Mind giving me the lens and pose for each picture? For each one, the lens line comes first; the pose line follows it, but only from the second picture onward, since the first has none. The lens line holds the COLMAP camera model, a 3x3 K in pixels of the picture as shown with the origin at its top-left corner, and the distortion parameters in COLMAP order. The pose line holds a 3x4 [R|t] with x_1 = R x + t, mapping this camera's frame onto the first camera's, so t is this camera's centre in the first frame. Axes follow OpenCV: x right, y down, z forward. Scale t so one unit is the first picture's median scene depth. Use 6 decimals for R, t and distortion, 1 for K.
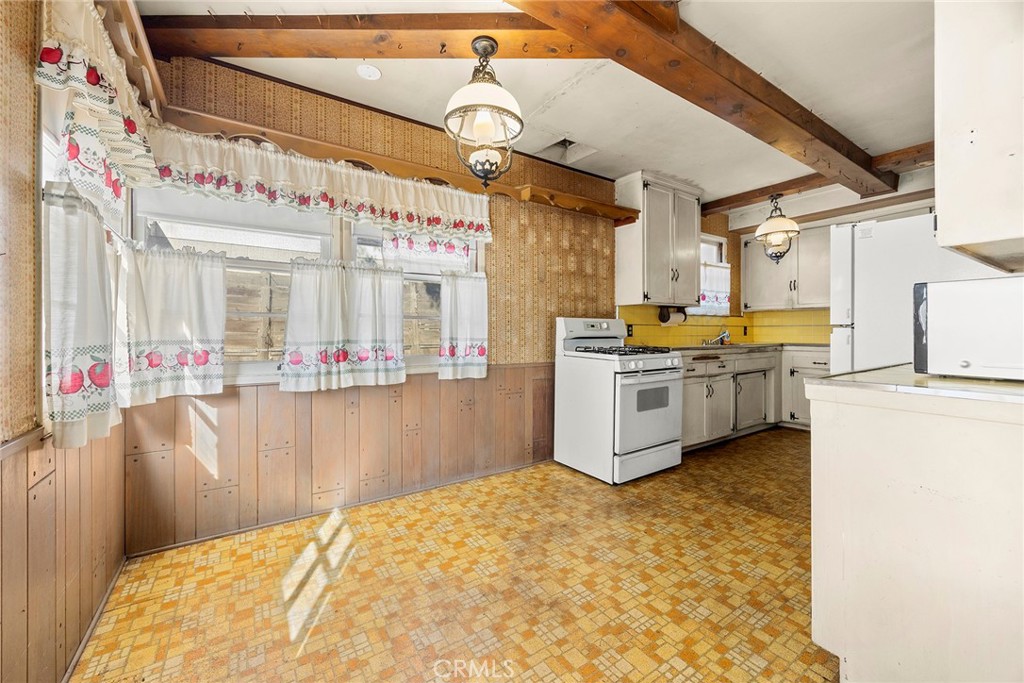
lens RADIAL K [[398.4, 0, 513.1], [0, 398.4, 331.2], [0, 0, 1]] dist [-0.001080, -0.000145]
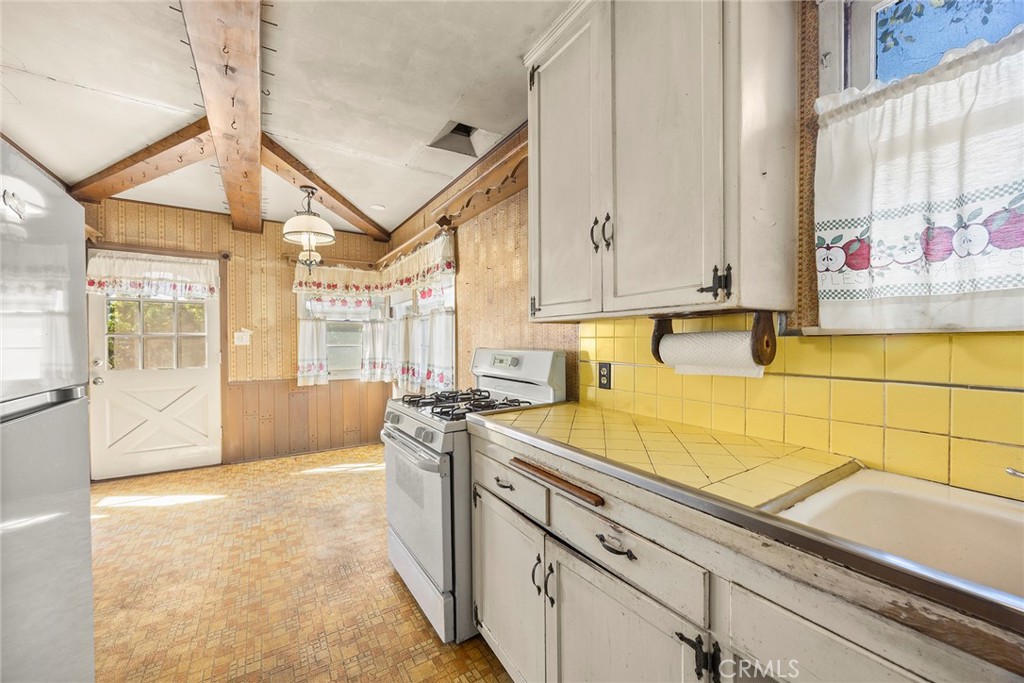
lens RADIAL K [[398.4, 0, 515.9], [0, 398.4, 345.6], [0, 0, 1]] dist [-0.001080, -0.000145]
pose [[-0.024731, 0.013141, -0.999608, 1.498849], [-0.002669, 0.999909, 0.013211, -0.082908], [0.999691, 0.002995, -0.024693, 1.802968]]
